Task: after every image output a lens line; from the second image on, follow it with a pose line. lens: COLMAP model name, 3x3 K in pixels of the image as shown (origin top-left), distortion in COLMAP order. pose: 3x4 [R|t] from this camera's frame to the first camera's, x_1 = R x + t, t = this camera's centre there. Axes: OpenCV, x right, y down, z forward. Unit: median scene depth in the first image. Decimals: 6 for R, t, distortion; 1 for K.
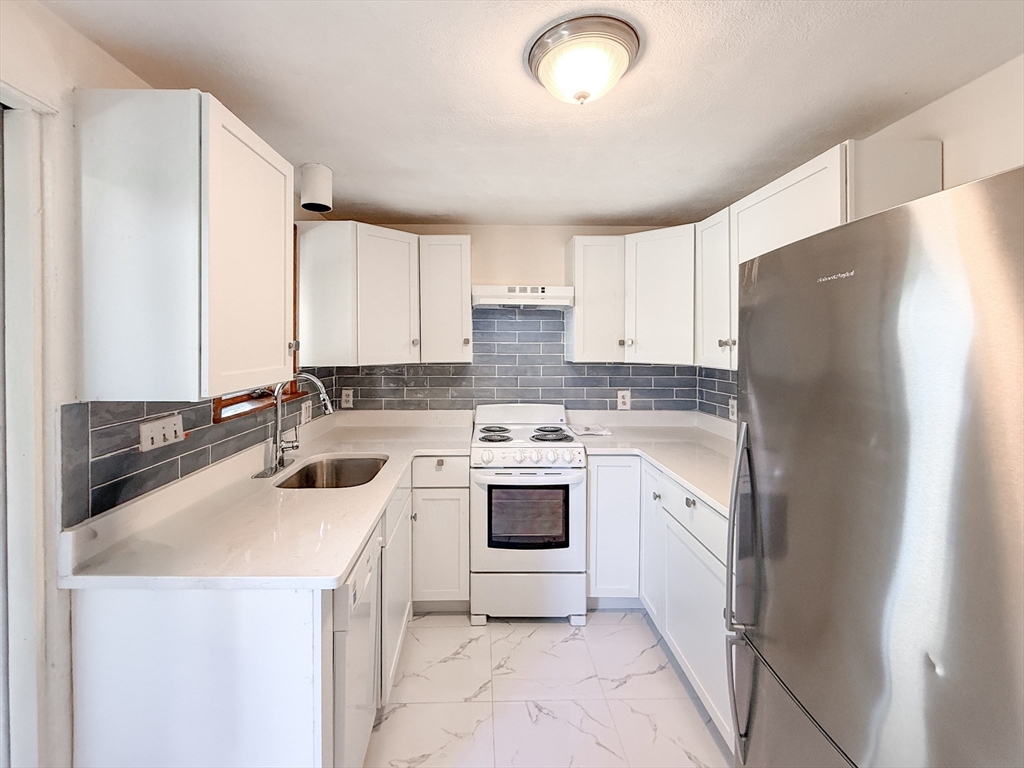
lens RADIAL K [[415.4, 0, 483.3], [0, 415.4, 365.9], [0, 0, 1]] dist [-0.001115, 0.000461]
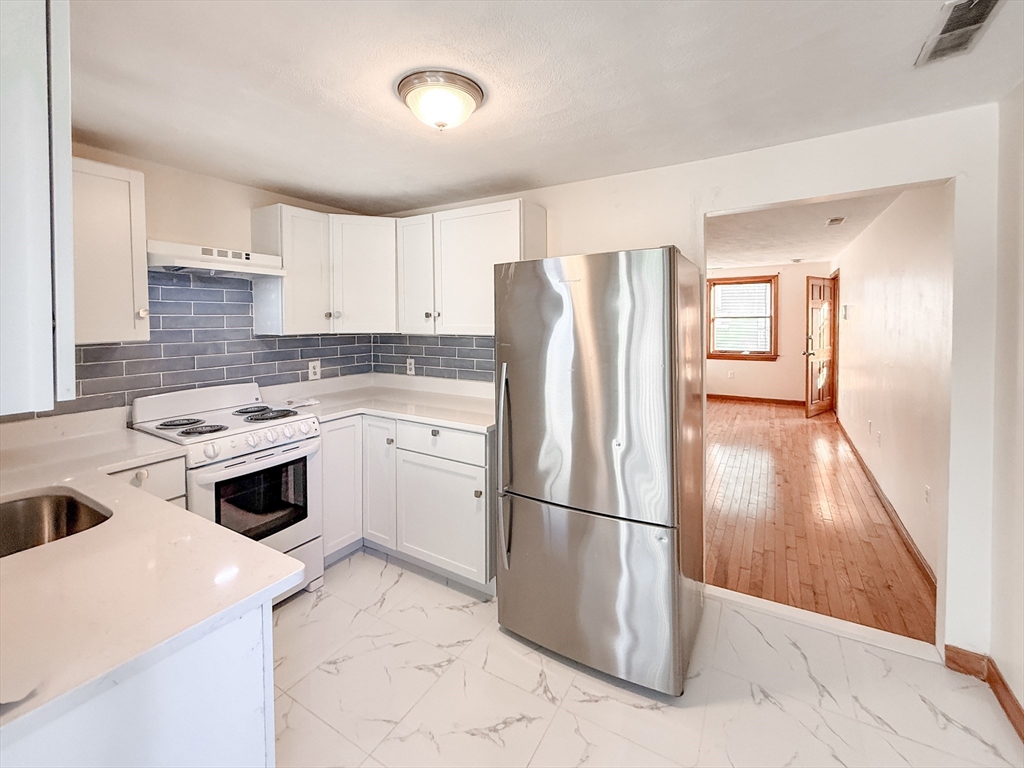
lens RADIAL K [[415.4, 0, 497.3], [0, 415.4, 352.7], [0, 0, 1]] dist [-0.001115, 0.000461]
pose [[0.559013, -0.078218, 0.825462, -0.335002], [0.051583, 0.996893, 0.059529, 0.000196], [-0.827553, 0.009302, 0.561310, 0.048050]]
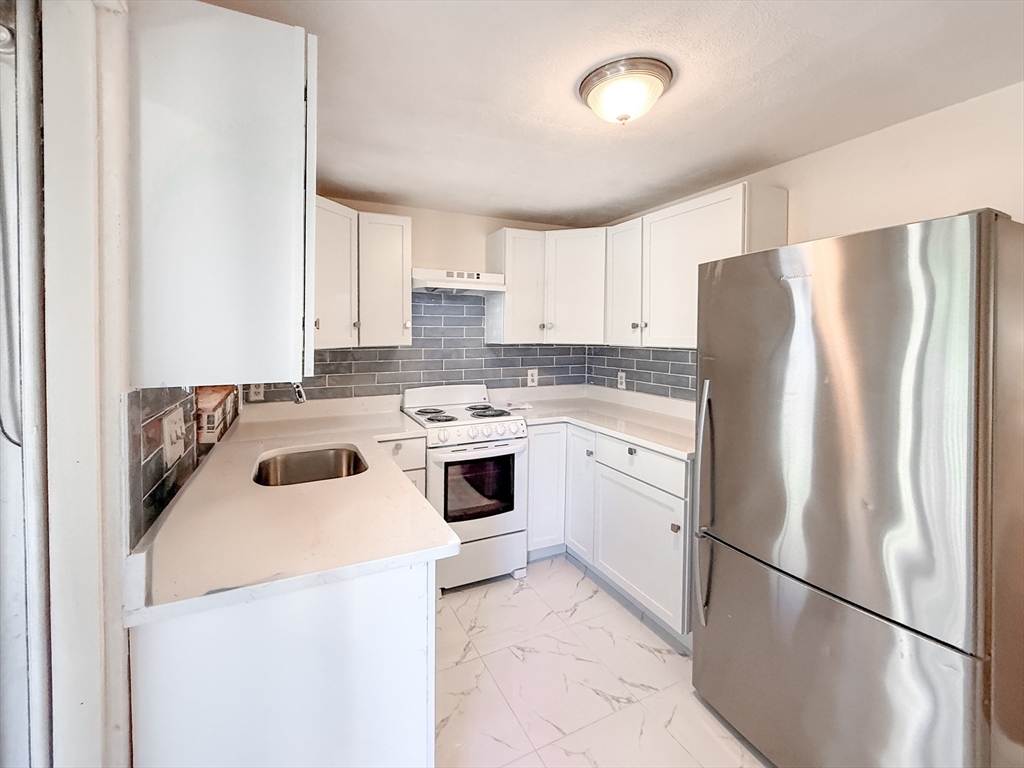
lens RADIAL K [[415.4, 0, 488.3], [0, 415.4, 363.5], [0, 0, 1]] dist [-0.001115, 0.000461]
pose [[0.921334, -0.031665, 0.387480, -0.269033], [0.022816, 0.999364, 0.027417, 0.012643], [-0.388102, -0.016420, 0.921470, 0.007608]]
